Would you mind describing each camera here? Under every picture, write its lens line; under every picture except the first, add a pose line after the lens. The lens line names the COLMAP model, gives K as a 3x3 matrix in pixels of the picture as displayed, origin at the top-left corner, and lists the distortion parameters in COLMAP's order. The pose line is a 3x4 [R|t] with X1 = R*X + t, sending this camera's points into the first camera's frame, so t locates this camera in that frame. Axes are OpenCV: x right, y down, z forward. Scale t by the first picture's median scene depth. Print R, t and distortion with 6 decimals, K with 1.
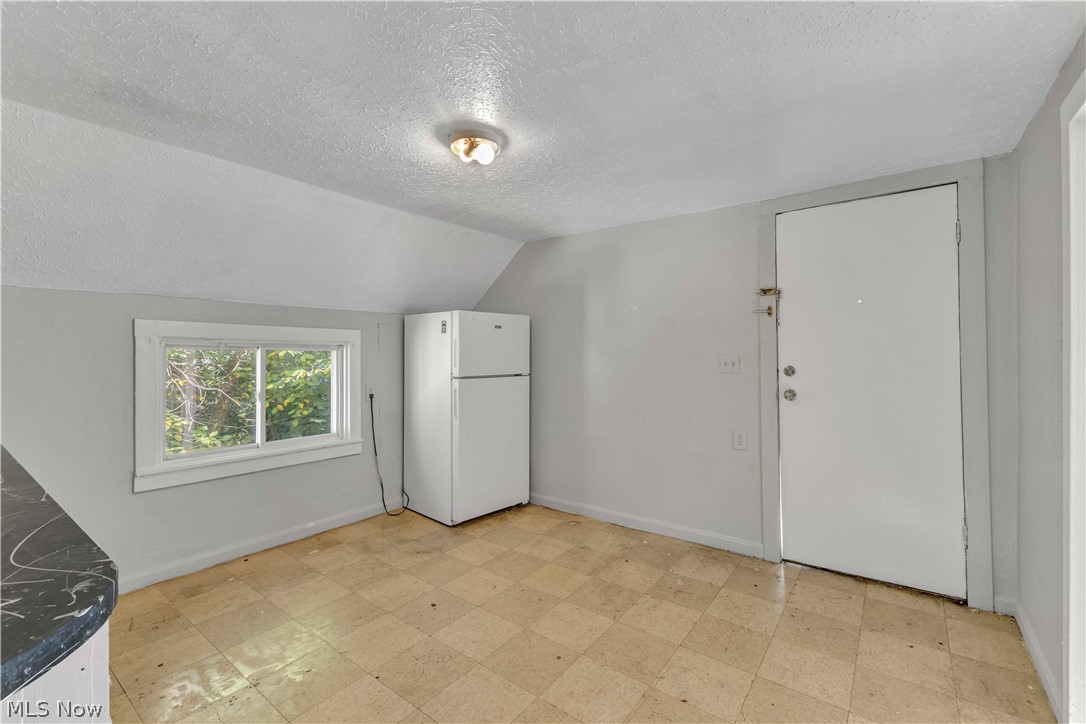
lens RADIAL K [[476.8, 0, 537.2], [0, 476.8, 357.6], [0, 0, 1]] dist [0.015563, -0.002441]
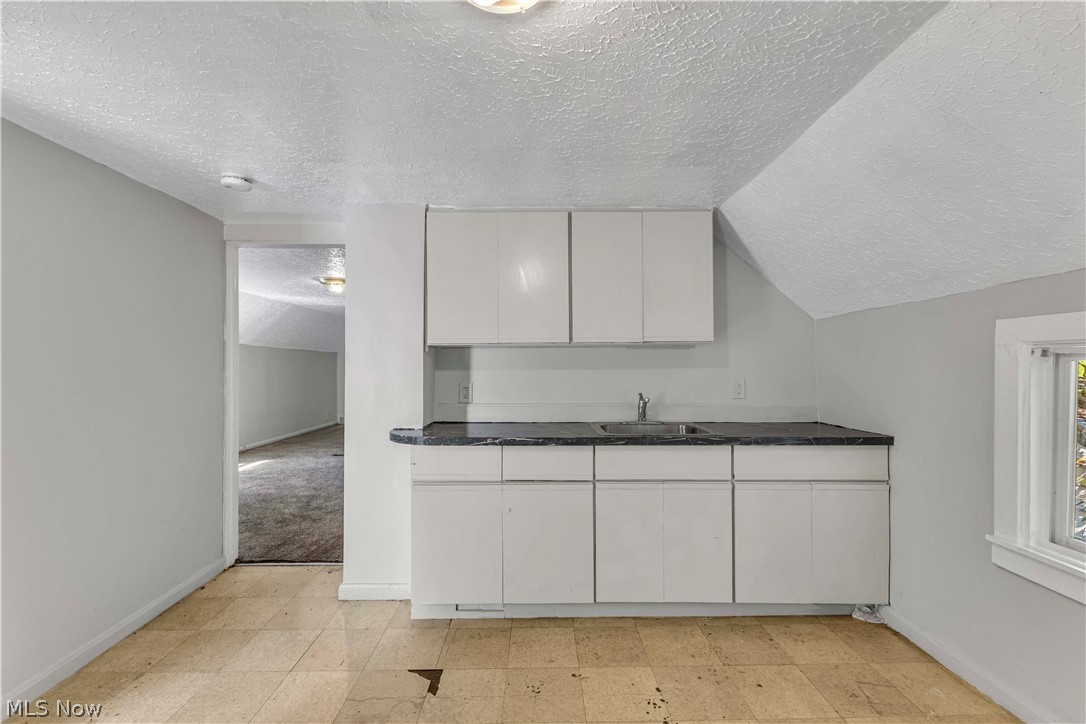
lens RADIAL K [[476.8, 0, 539.9], [0, 476.8, 364.7], [0, 0, 1]] dist [0.015563, -0.002441]
pose [[-0.787799, 0.000330, -0.615932, 0.121663], [0.000033, 1.000000, 0.000493, -0.012828], [0.615932, 0.000368, -0.787799, 1.019196]]
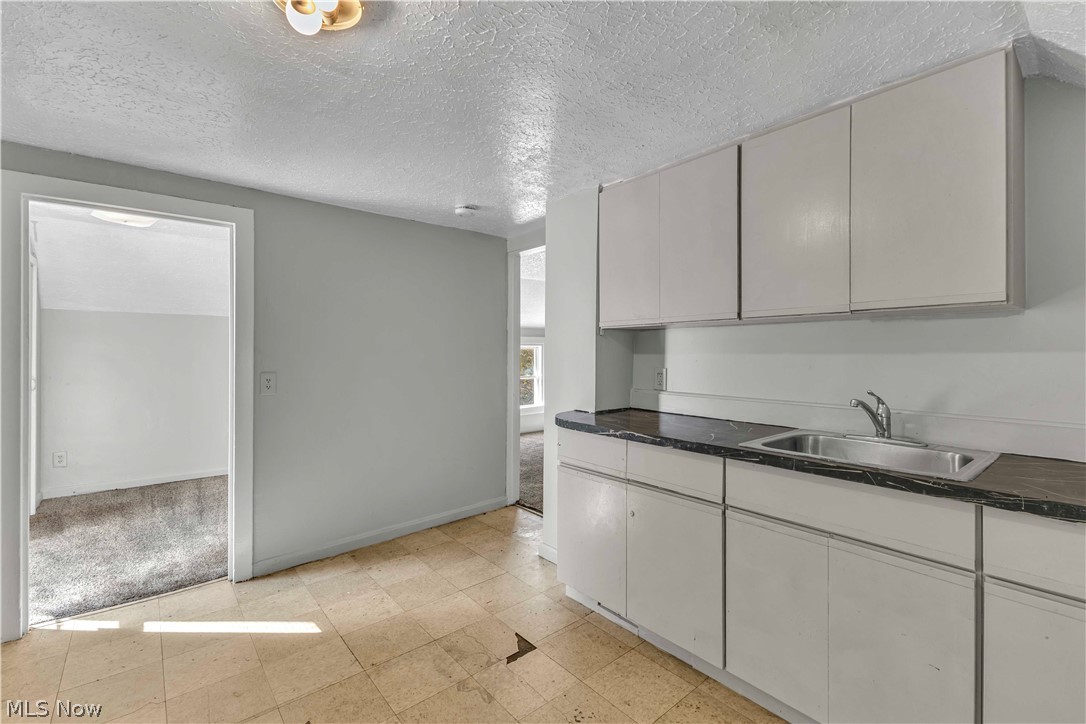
lens RADIAL K [[476.8, 0, 540.8], [0, 476.8, 352.7], [0, 0, 1]] dist [0.015563, -0.002441]
pose [[-0.976676, 0.001612, 0.214710, -0.364694], [0.003342, 0.999965, 0.007696, -0.011153], [-0.214690, 0.008234, -0.976647, 1.070794]]
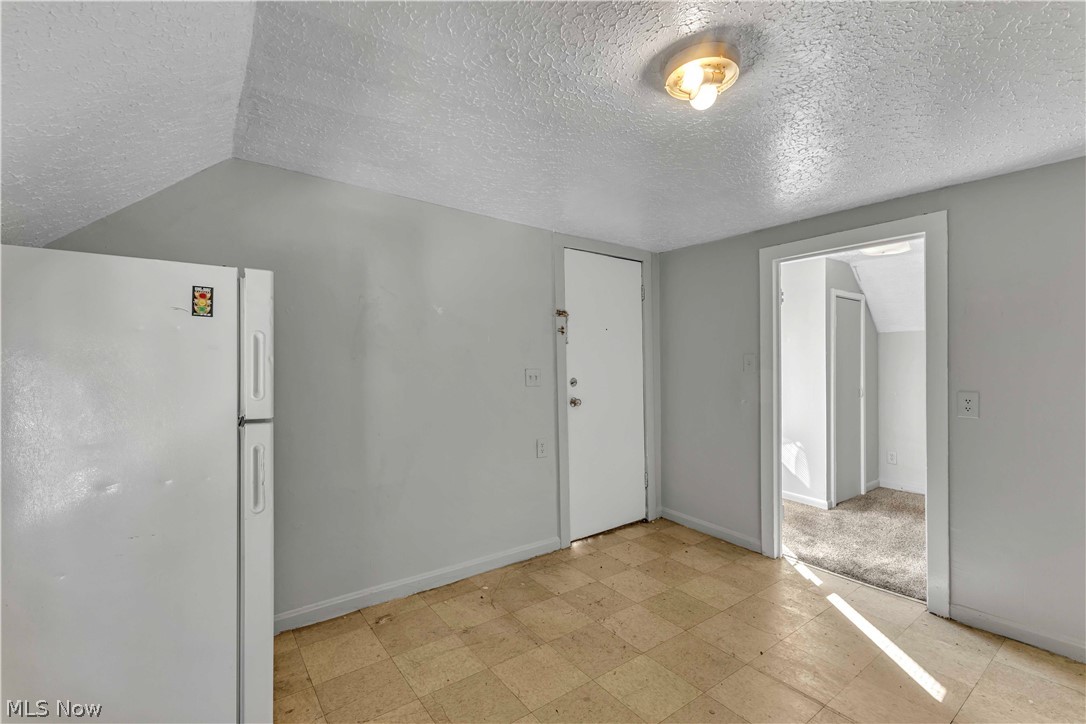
lens RADIAL K [[476.8, 0, 540.8], [0, 476.8, 367.6], [0, 0, 1]] dist [0.015563, -0.002441]
pose [[0.265380, -0.001374, 0.964143, -0.623895], [0.001653, 0.999998, 0.000970, -0.009166], [-0.964143, 0.001336, 0.265382, 0.741331]]
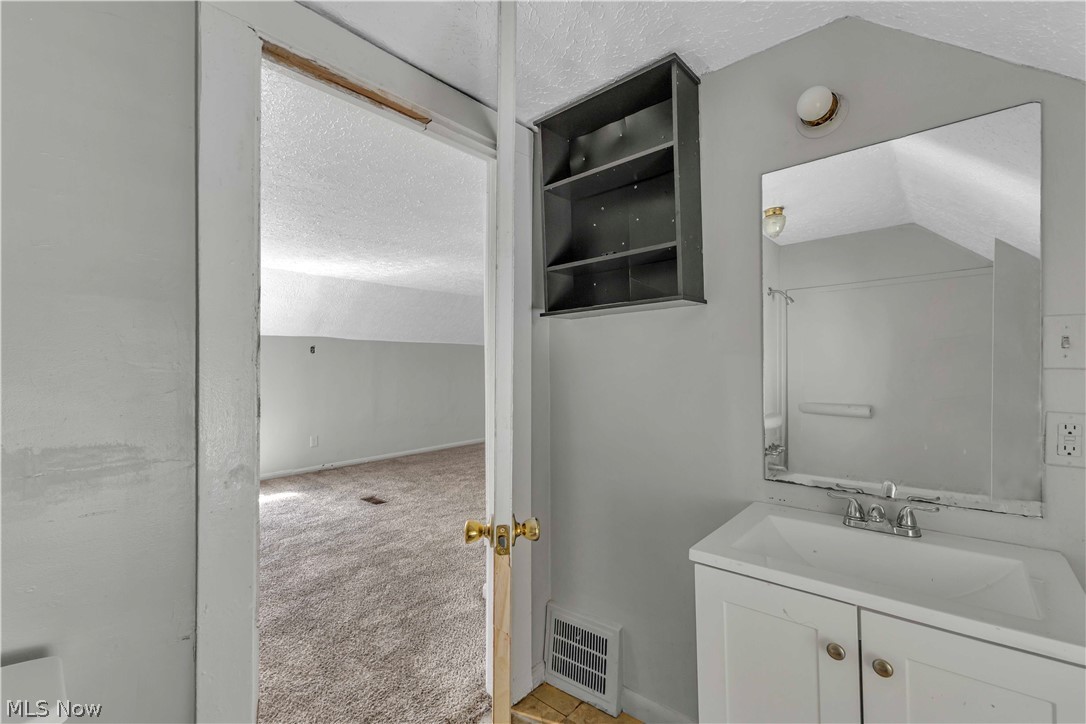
lens RADIAL K [[476.8, 0, 542.0], [0, 476.8, 361.4], [0, 0, 1]] dist [0.015563, -0.002441]
pose [[-0.998564, 0.015544, 0.051269, -1.209171], [0.015395, 0.999876, -0.003296, 0.001715], [-0.051314, -0.002502, -0.998679, 0.047629]]
